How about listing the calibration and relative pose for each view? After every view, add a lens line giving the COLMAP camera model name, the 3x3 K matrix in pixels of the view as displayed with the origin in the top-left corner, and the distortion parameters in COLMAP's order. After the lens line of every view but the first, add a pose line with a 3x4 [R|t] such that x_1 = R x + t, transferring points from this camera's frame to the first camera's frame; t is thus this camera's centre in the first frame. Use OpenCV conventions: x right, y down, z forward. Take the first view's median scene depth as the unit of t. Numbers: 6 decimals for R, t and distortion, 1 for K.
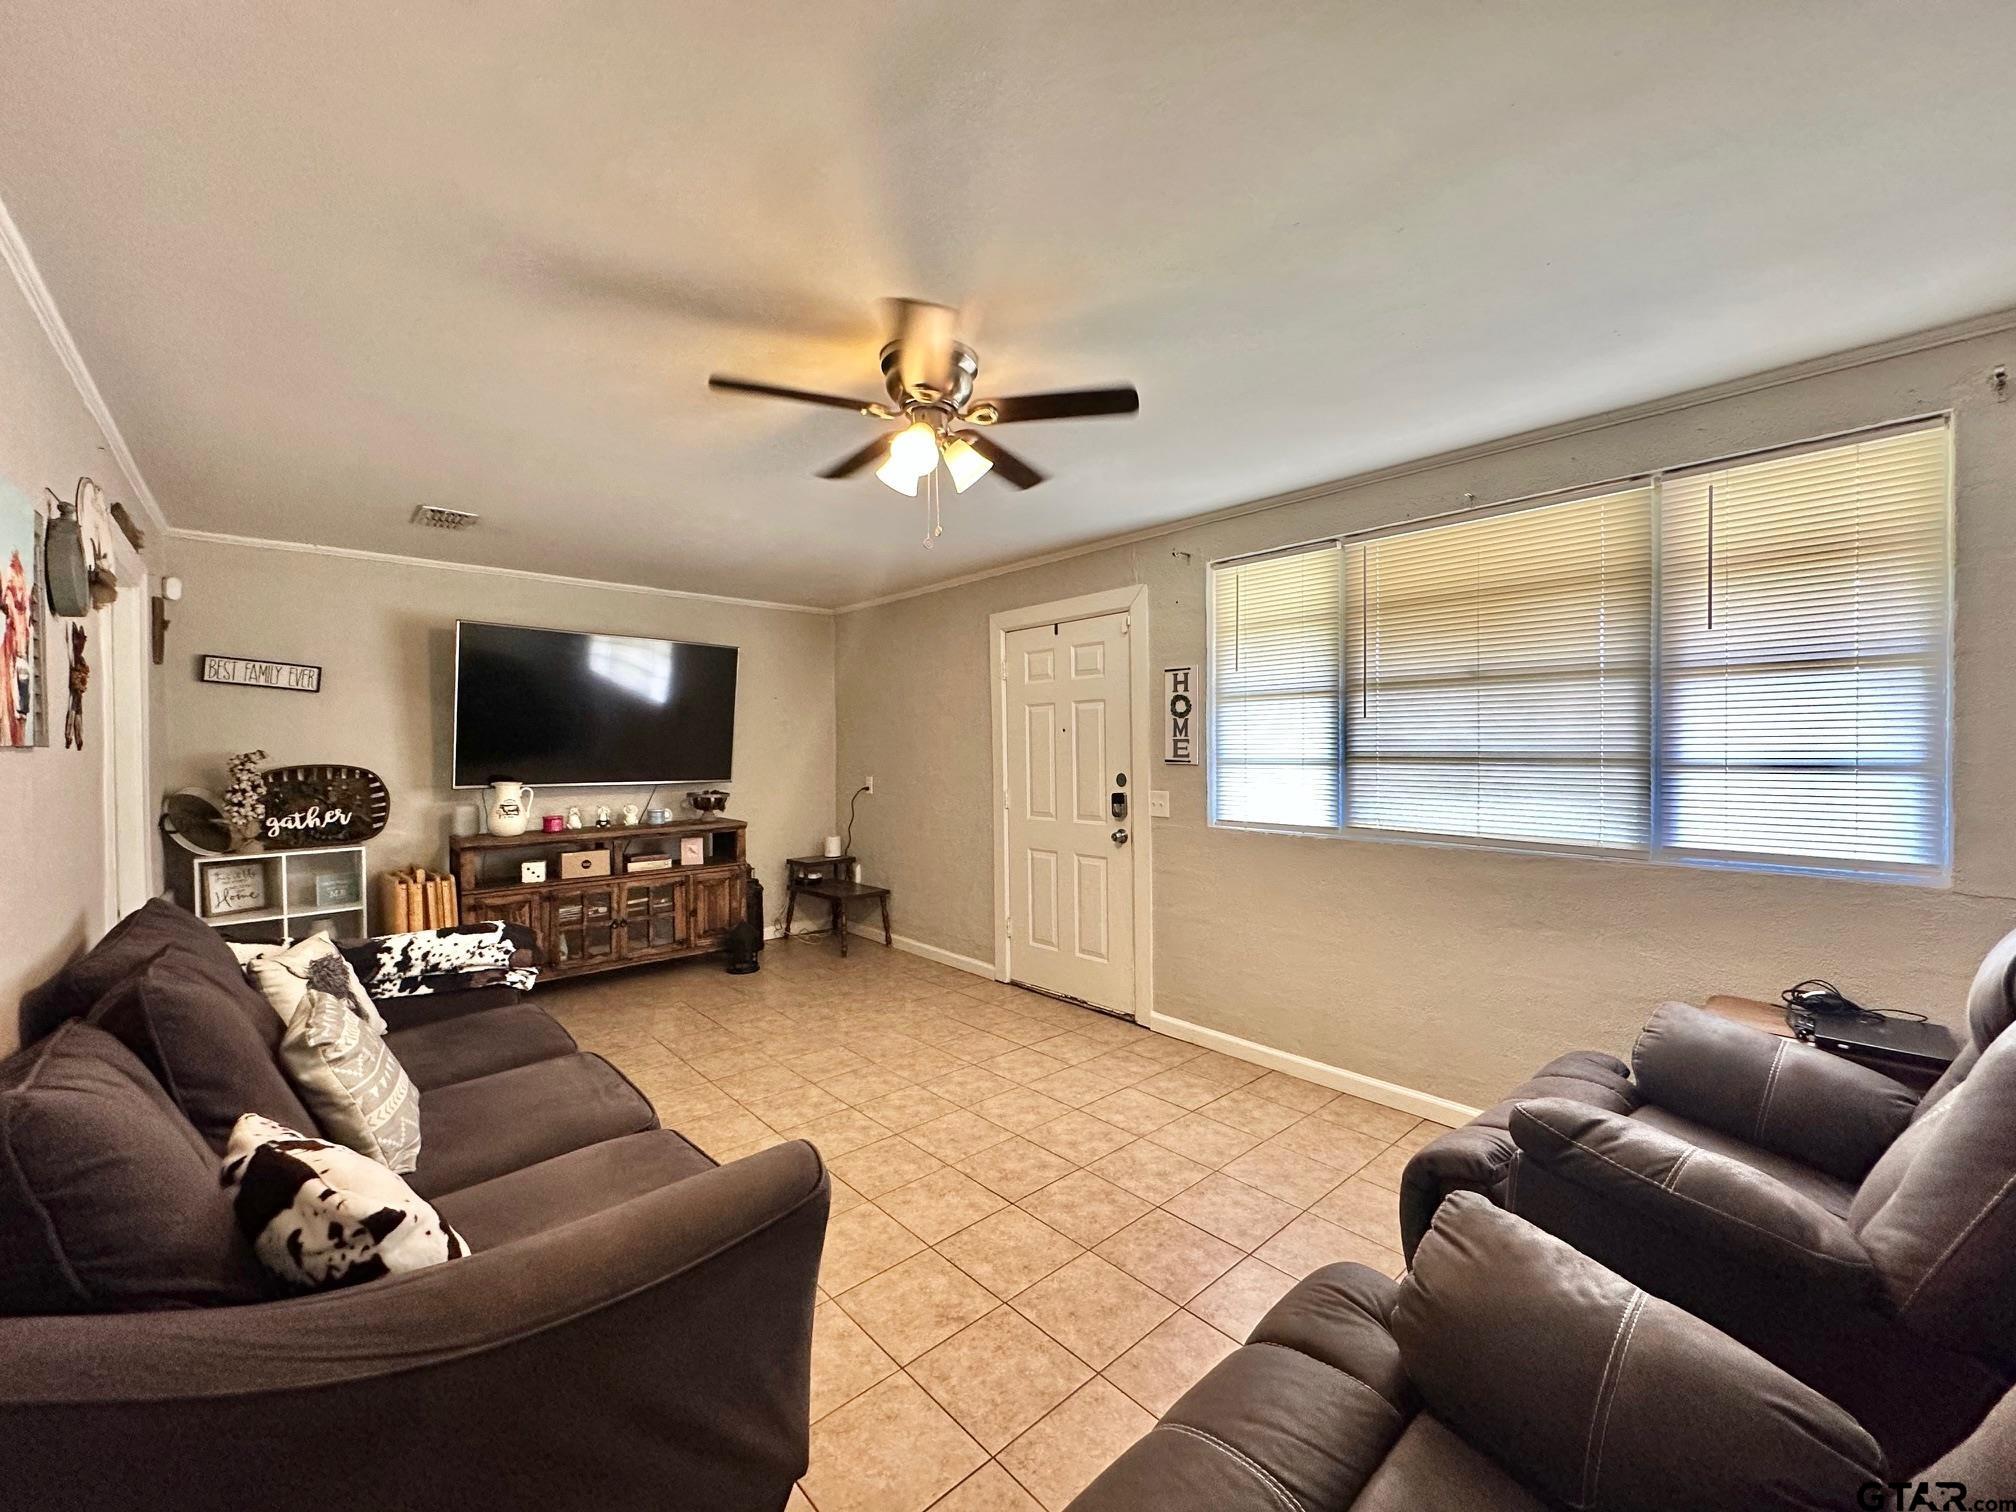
lens RADIAL K [[806.2, 0, 1005.0], [0, 806.2, 758.0], [0, 0, 1]] dist [-0.004561, 0.000824]
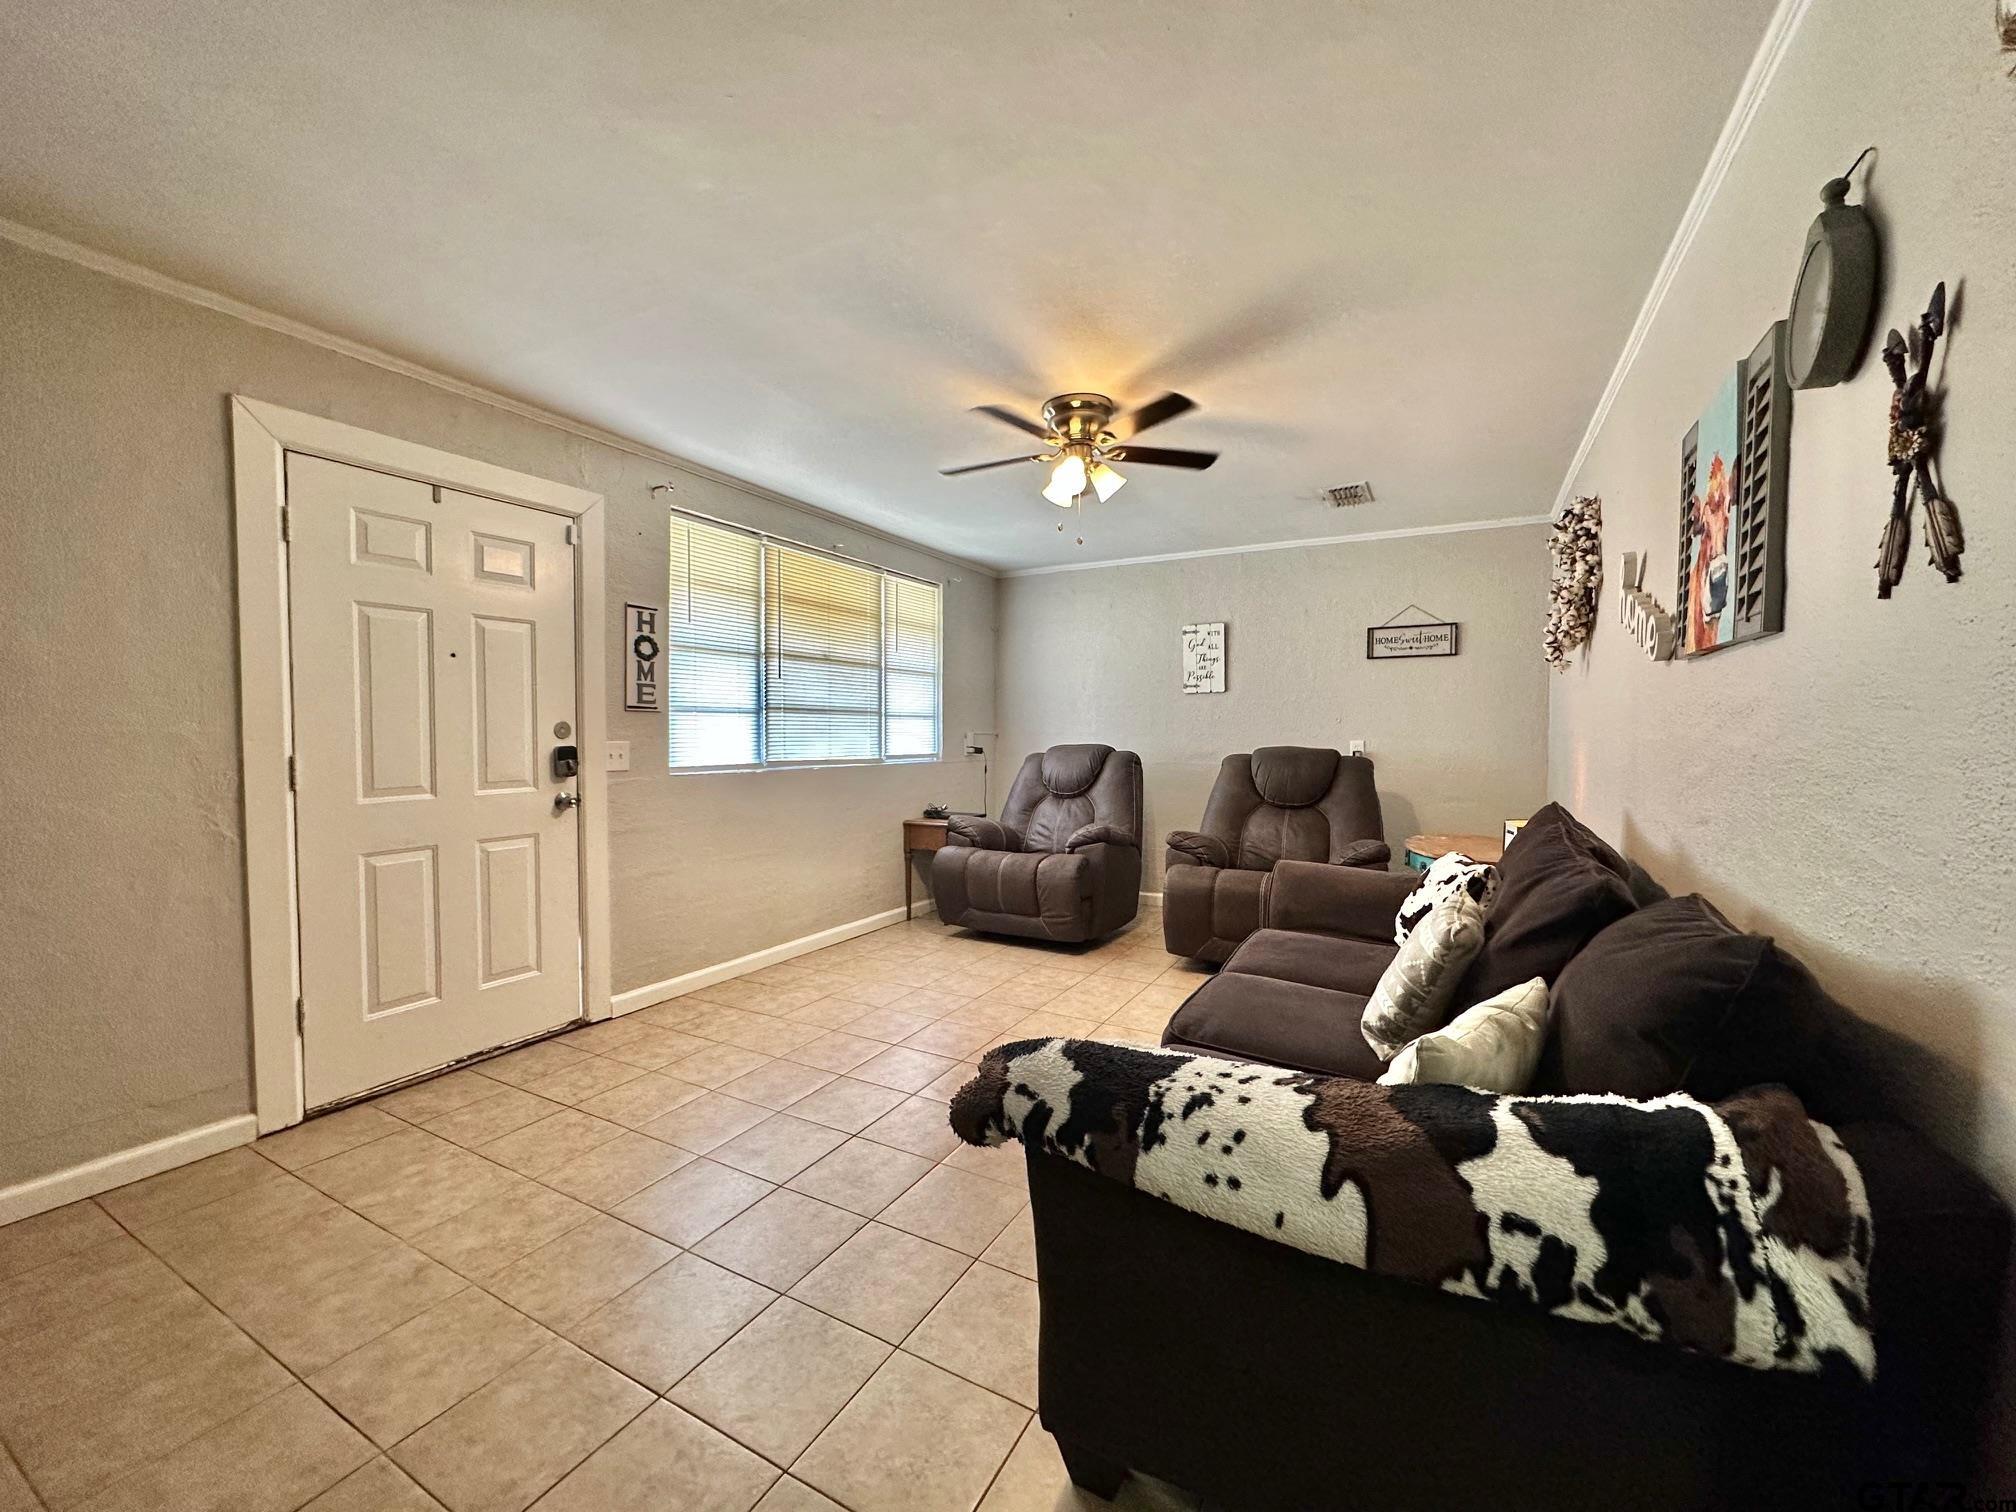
lens RADIAL K [[806.2, 0, 1009.8], [0, 806.2, 752.2], [0, 0, 1]] dist [-0.004561, 0.000824]
pose [[-0.331074, -0.021045, 0.943370, -0.802189], [0.007950, 0.999654, 0.025091, 0.035766], [-0.943571, 0.015807, -0.330792, 0.919187]]
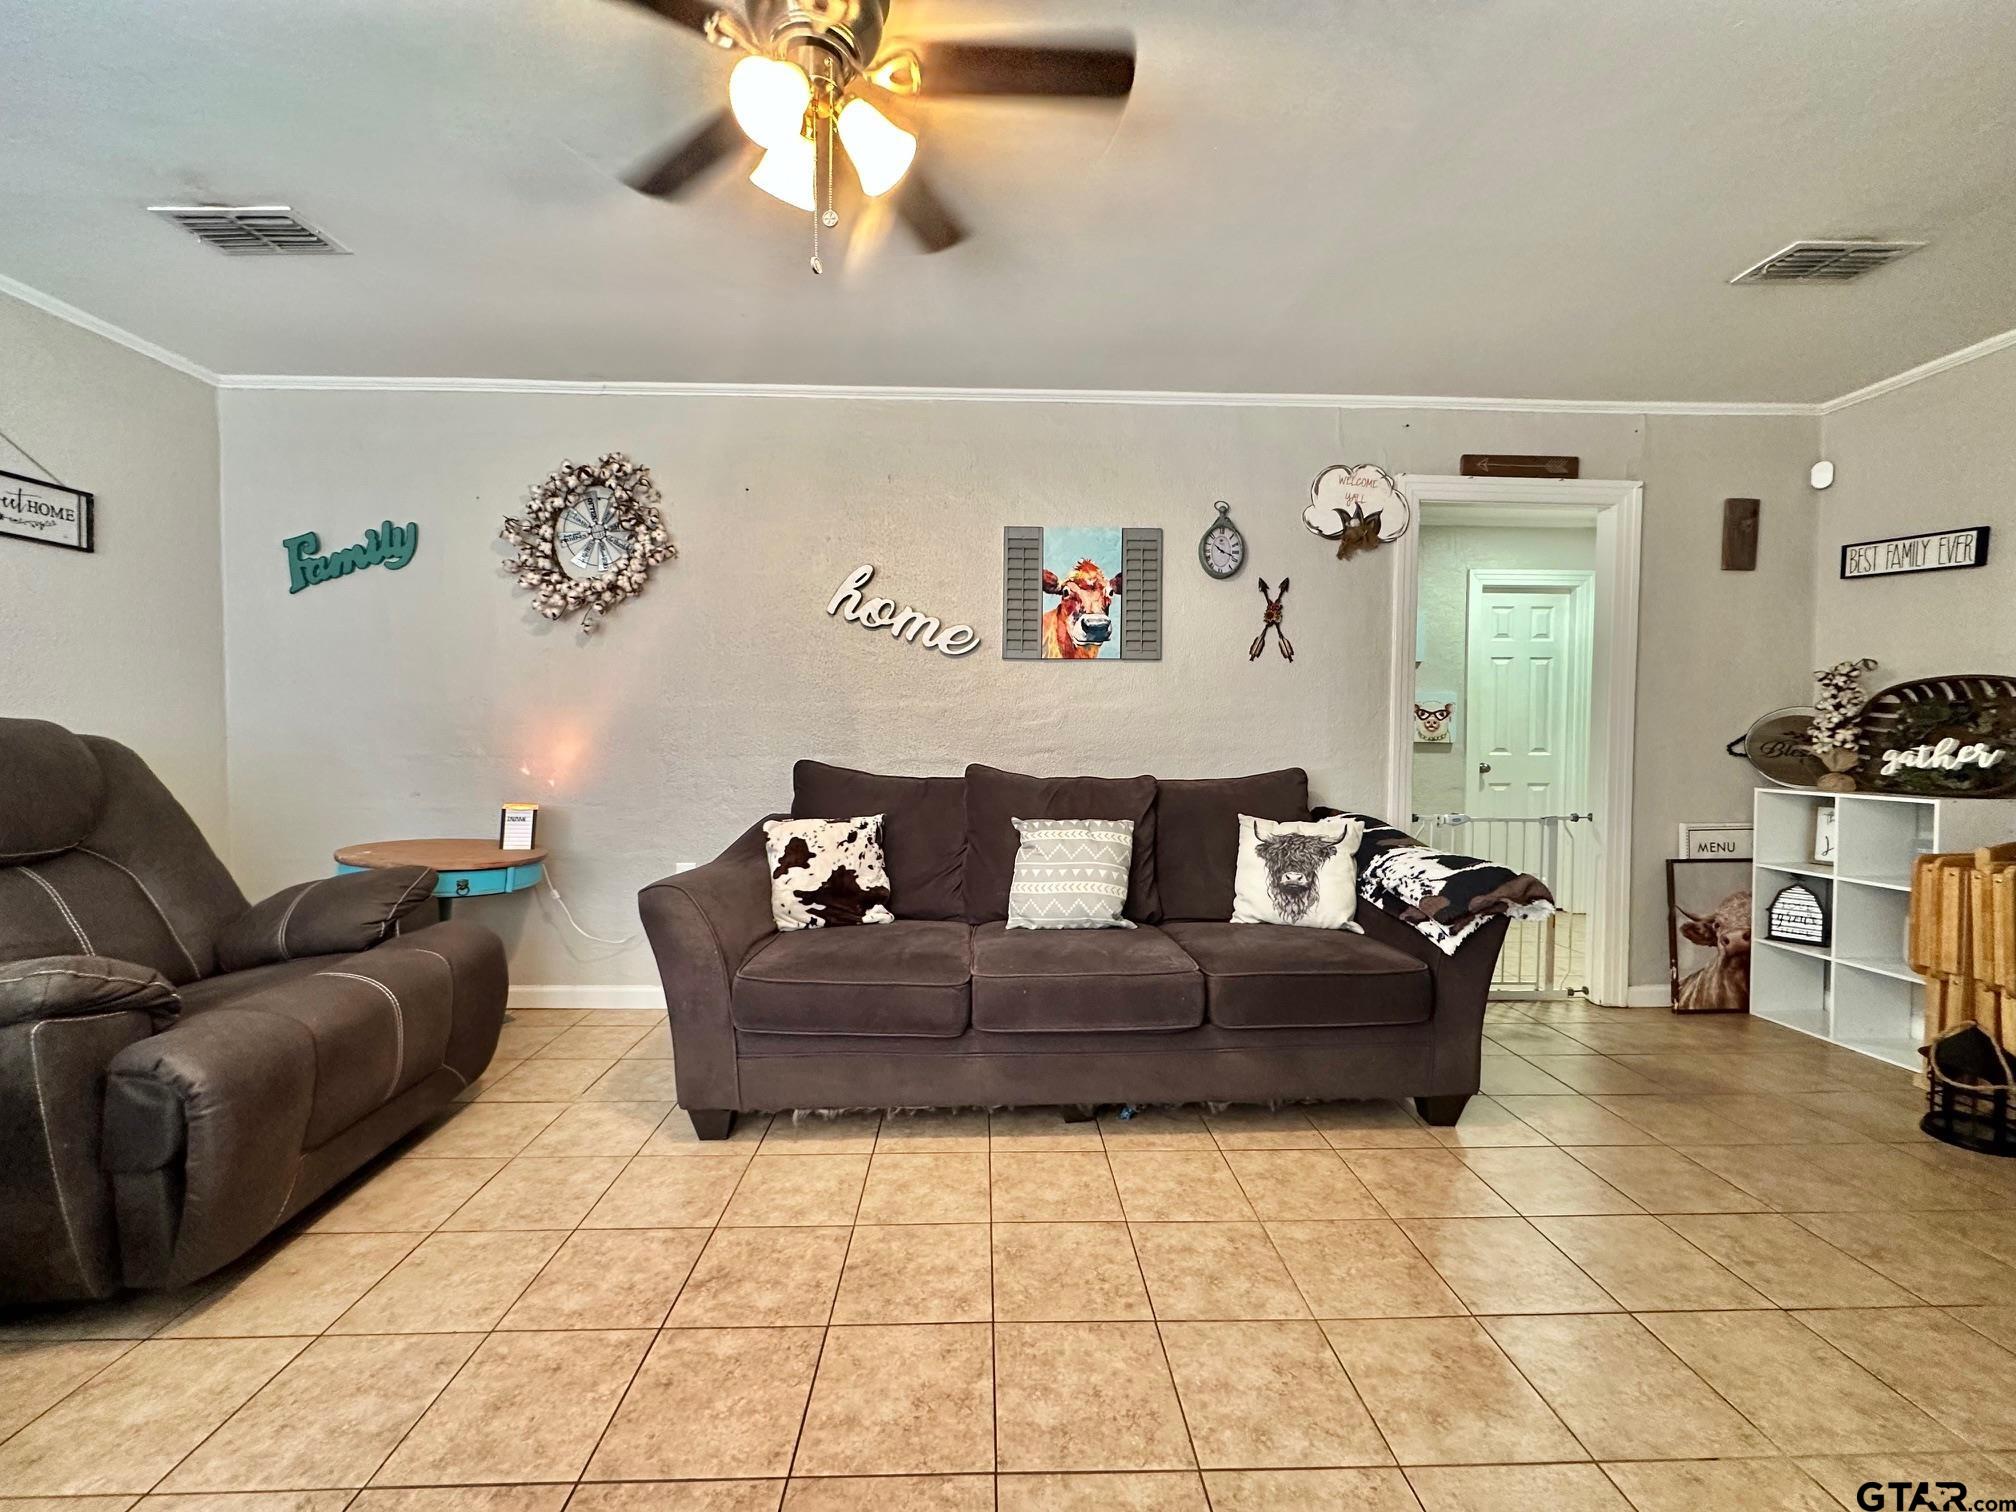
lens RADIAL K [[806.2, 0, 1008.0], [0, 806.2, 754.6], [0, 0, 1]] dist [-0.004561, 0.000824]
pose [[-0.644156, 0.025858, -0.764457, 0.184736], [-0.010251, 0.999047, 0.042431, 0.059000], [0.764825, 0.035169, -0.643277, 0.905478]]
